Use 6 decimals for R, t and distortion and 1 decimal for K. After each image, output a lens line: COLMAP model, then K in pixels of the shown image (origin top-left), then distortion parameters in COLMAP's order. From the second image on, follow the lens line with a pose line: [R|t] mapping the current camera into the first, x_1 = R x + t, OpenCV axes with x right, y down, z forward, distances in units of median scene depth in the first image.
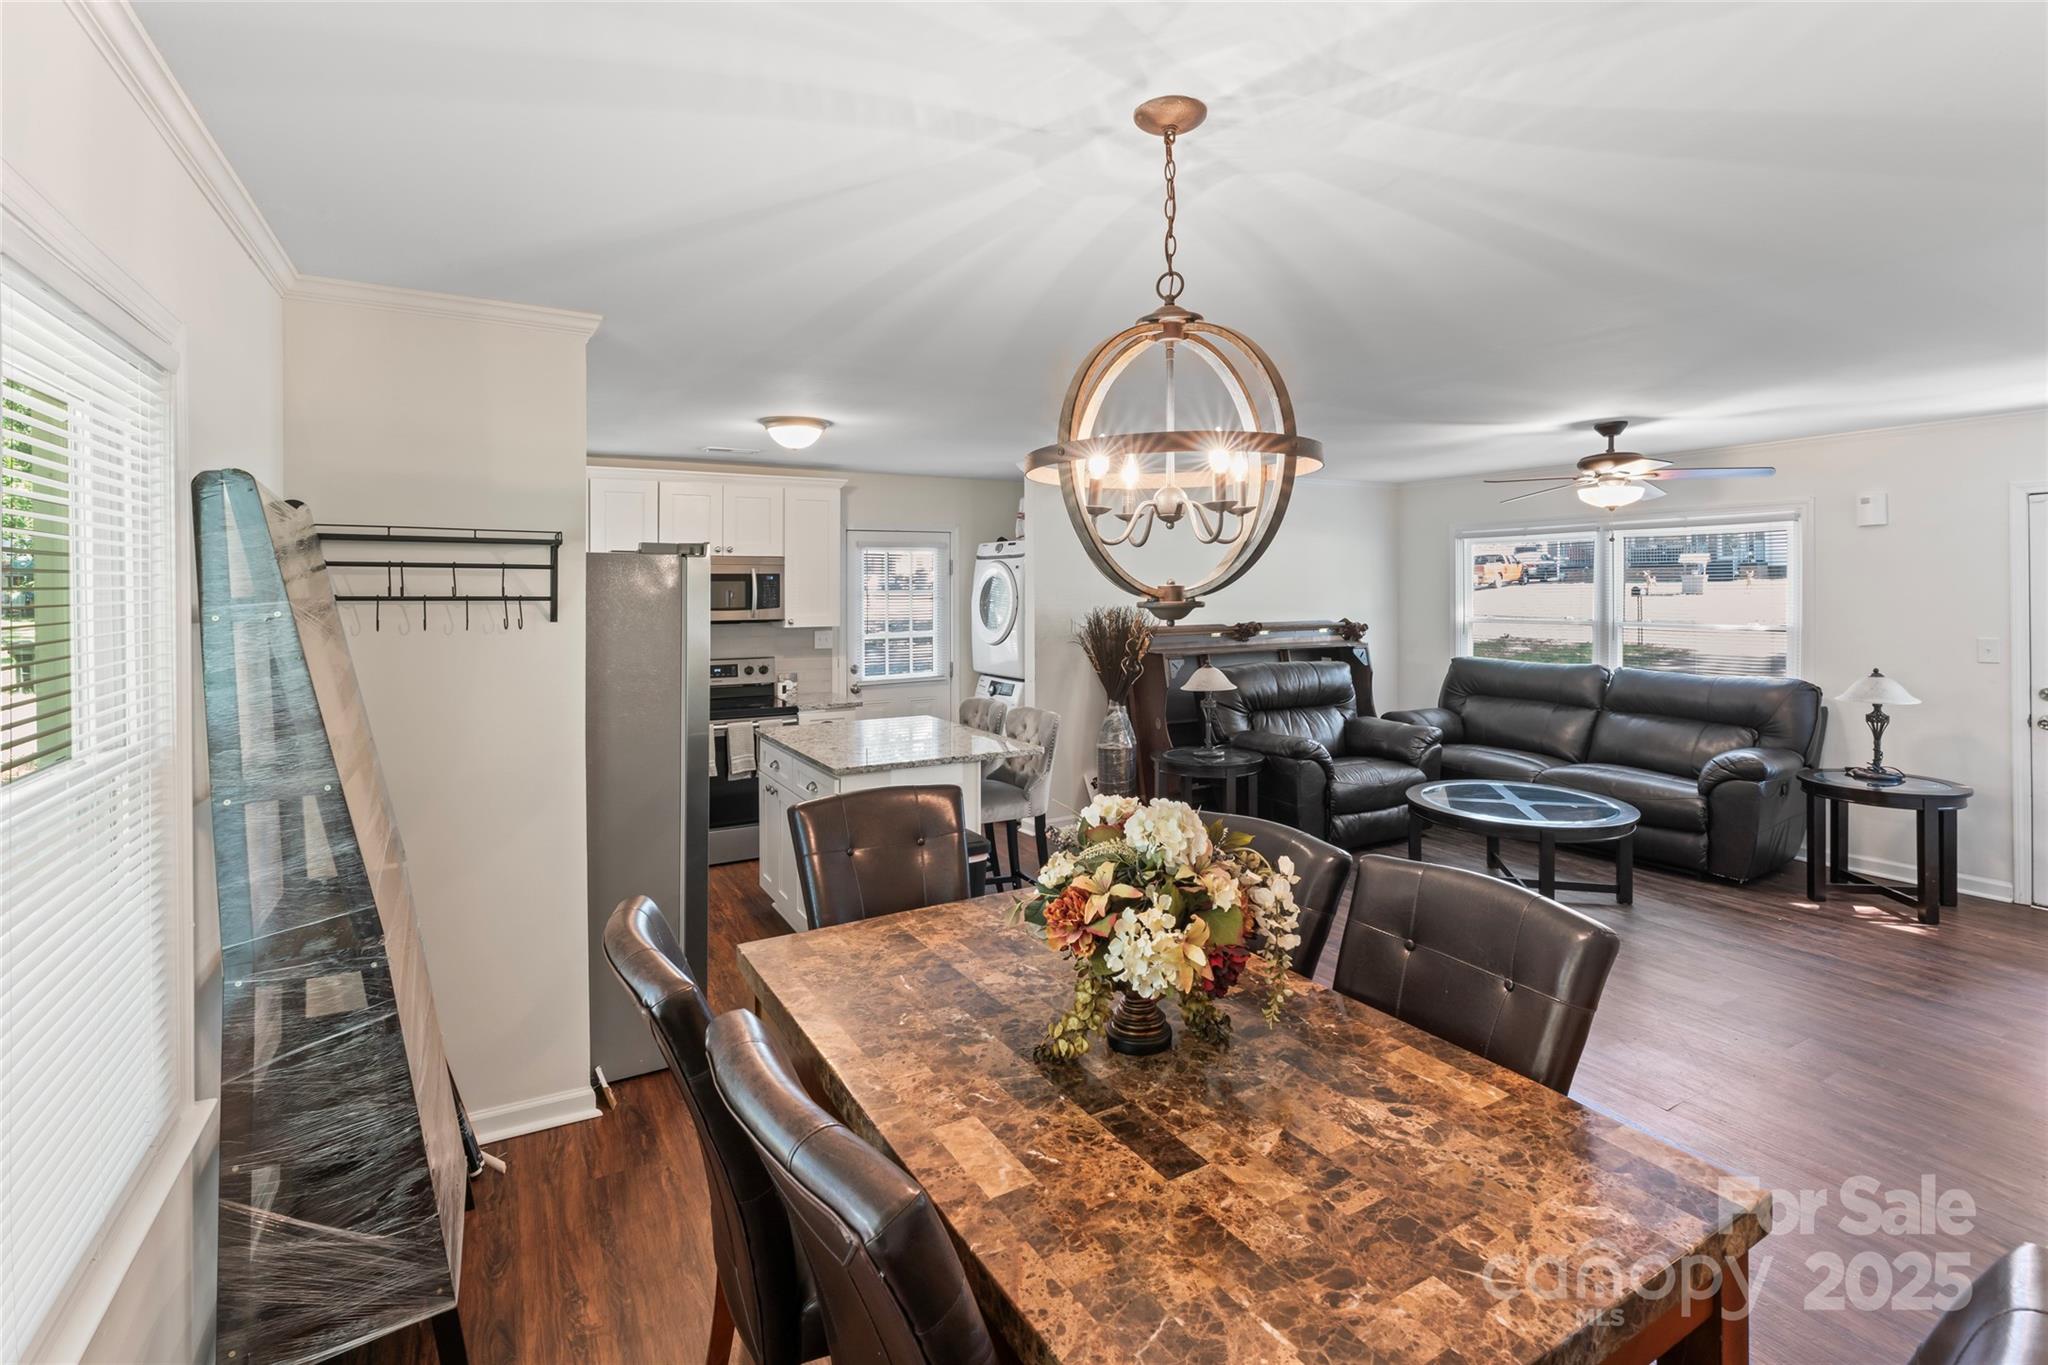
lens RADIAL K [[940.4, 0, 1017.6], [0, 940.4, 586.3], [0, 0, 1]] dist [-0.000122, 0.000134]
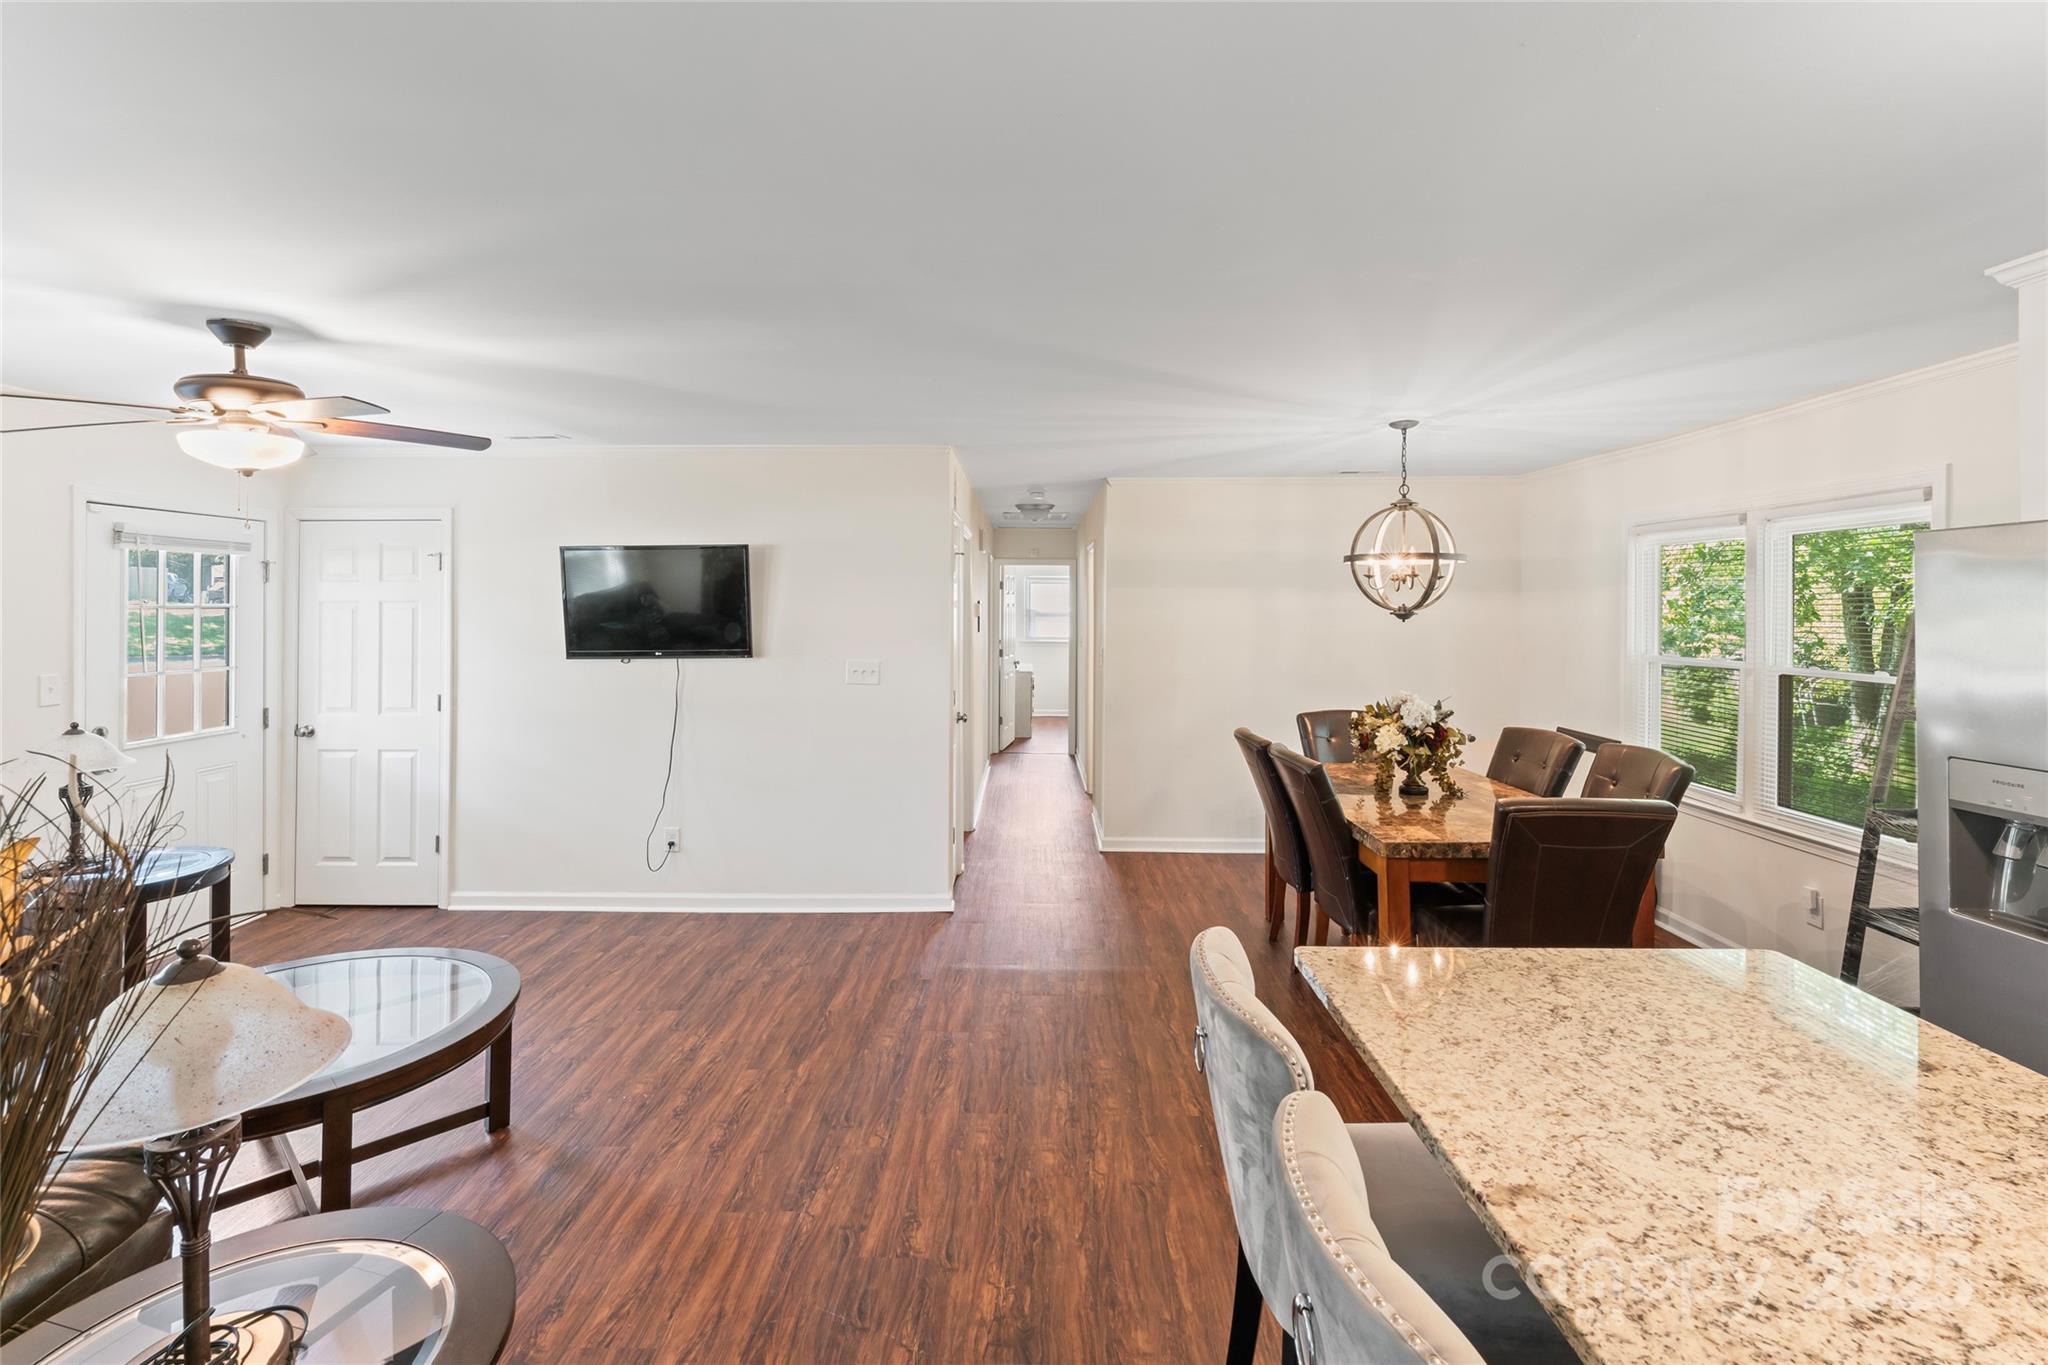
lens RADIAL K [[935.1, 0, 1018.0], [0, 935.1, 603.9], [0, 0, 1]] dist [-0.000611, -0.000162]
pose [[-0.861210, 0.009036, 0.508170, -0.060170], [0.002465, 0.999904, -0.013603, 0.006513], [-0.508244, -0.010462, -0.861150, 1.023470]]
